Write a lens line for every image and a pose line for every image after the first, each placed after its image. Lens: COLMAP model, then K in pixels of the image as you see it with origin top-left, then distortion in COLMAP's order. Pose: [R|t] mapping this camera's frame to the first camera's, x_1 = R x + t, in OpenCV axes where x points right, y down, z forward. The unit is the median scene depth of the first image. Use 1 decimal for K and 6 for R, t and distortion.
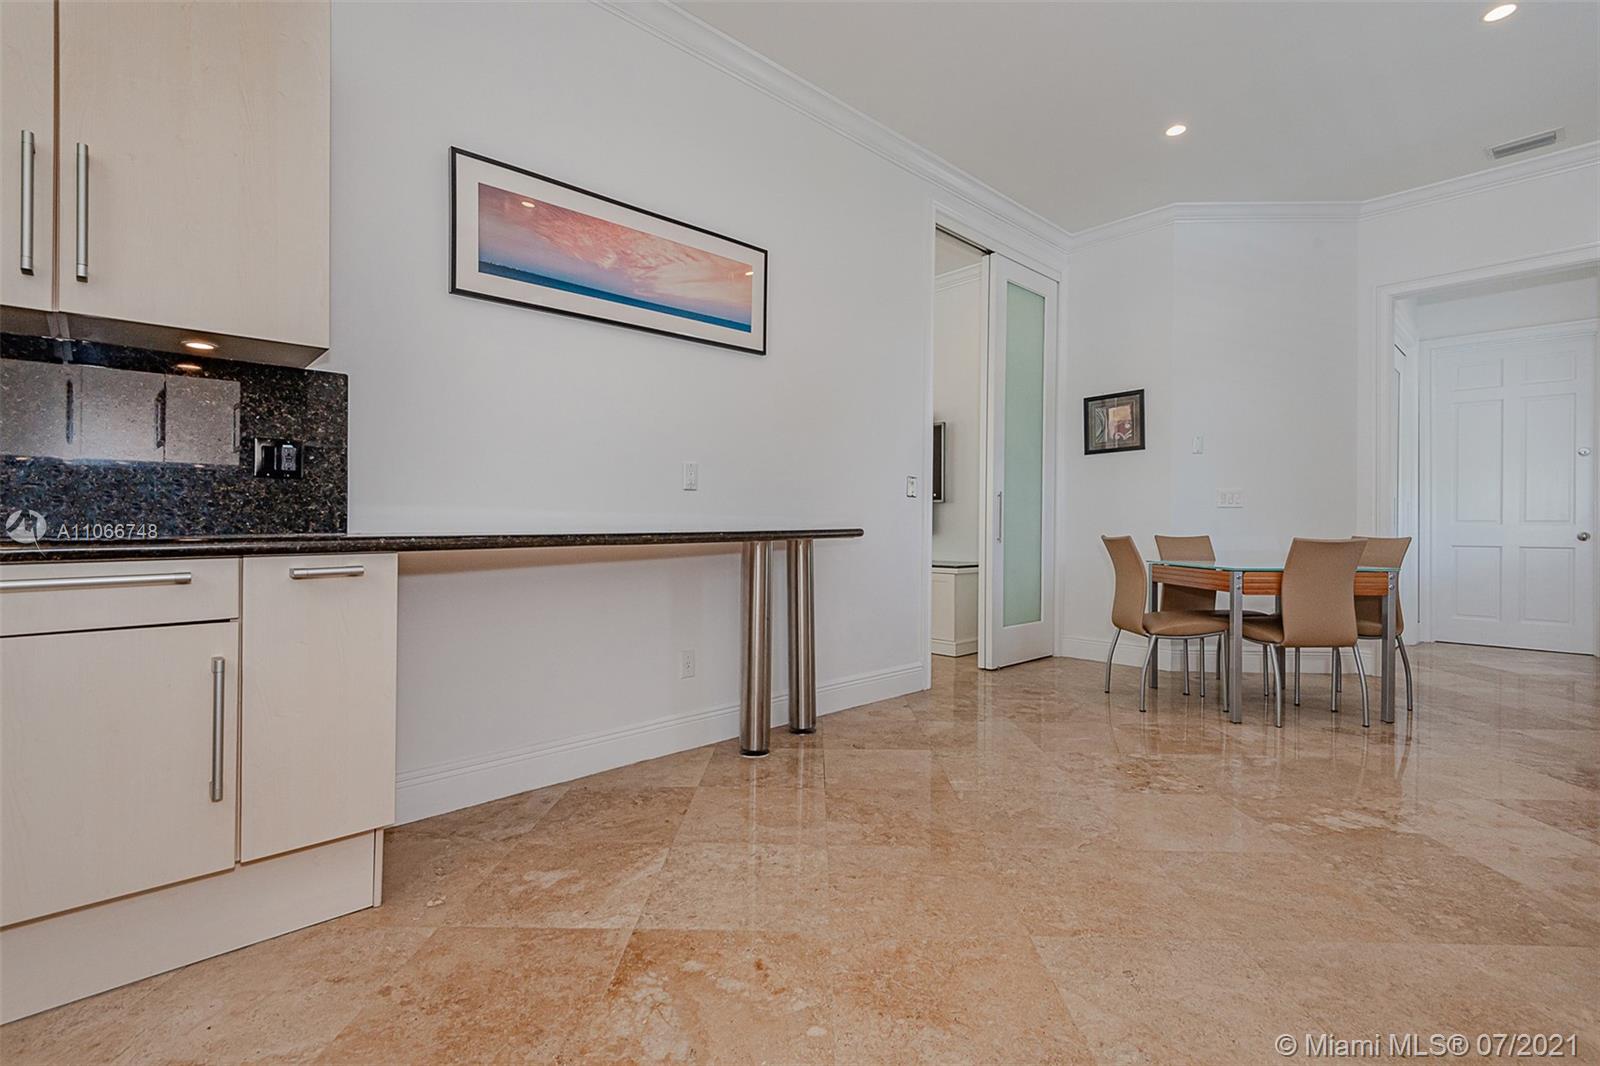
lens RADIAL K [[734.8, 0, 799.1], [0, 734.8, 502.5], [0, 0, 1]] dist [0.000985, -0.000708]
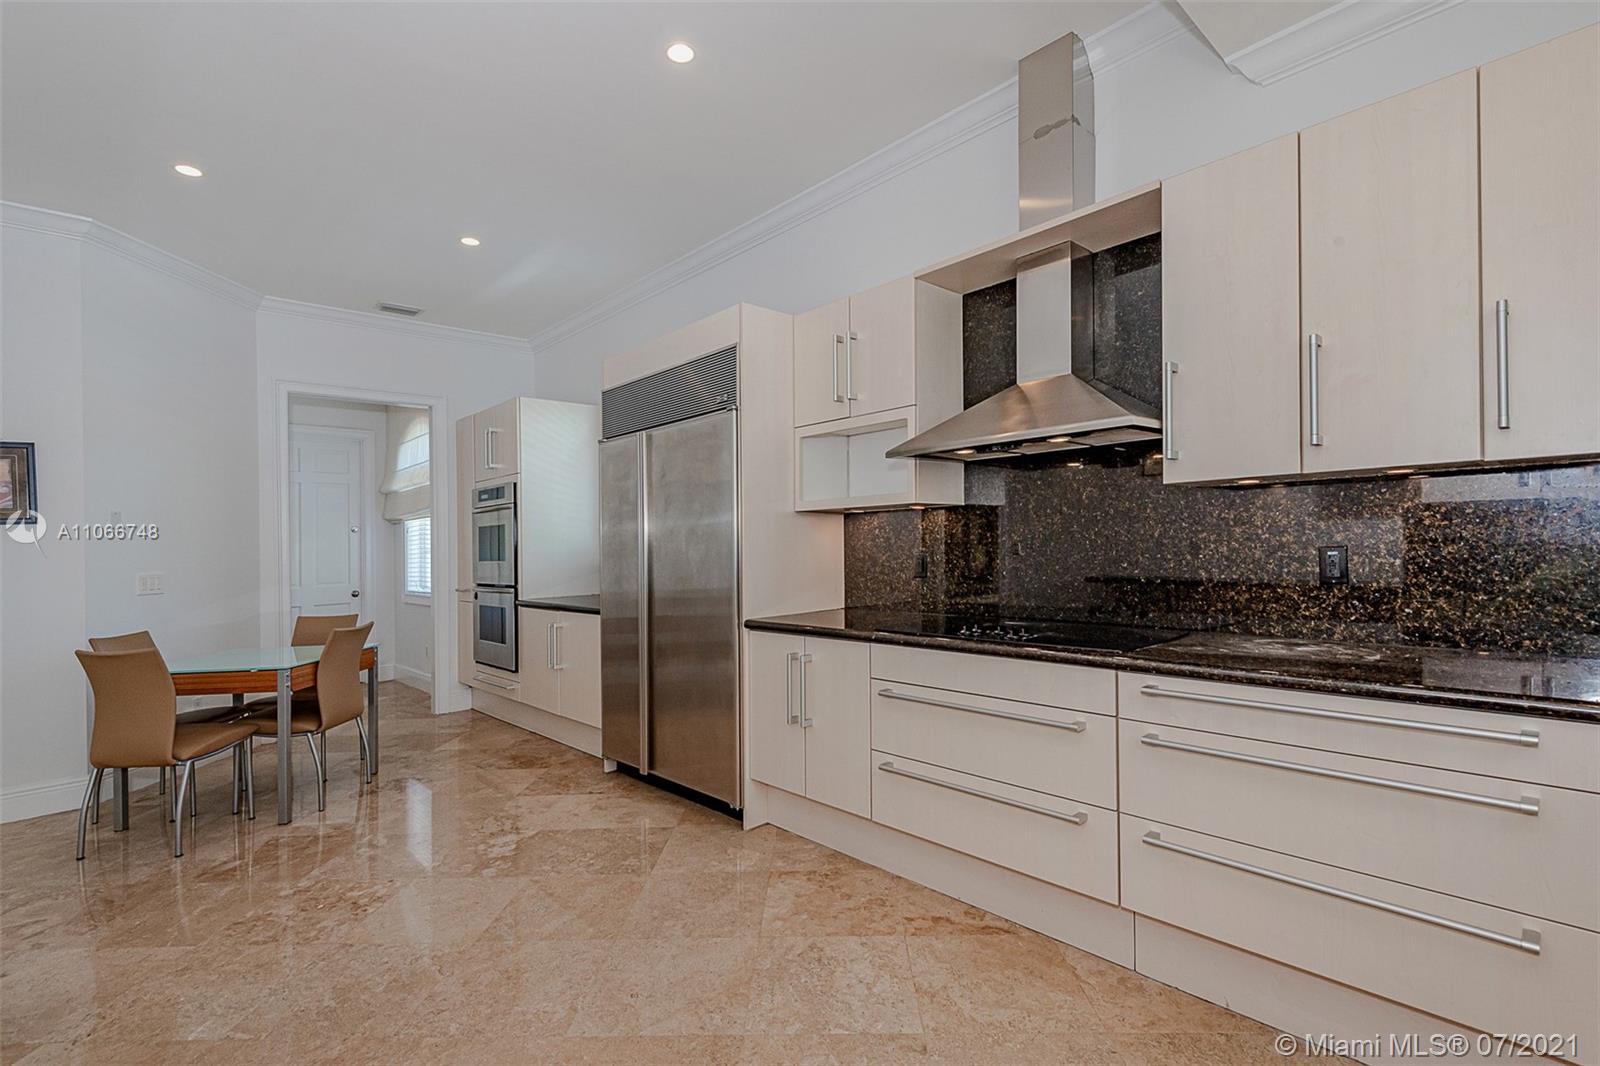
lens RADIAL K [[734.8, 0, 800.7], [0, 734.8, 537.9], [0, 0, 1]] dist [0.000985, -0.000708]
pose [[-0.001398, -0.000736, 0.999999, -0.585683], [-0.000896, 0.999999, 0.000735, -0.125648], [-0.999999, -0.000895, -0.001399, 0.464449]]
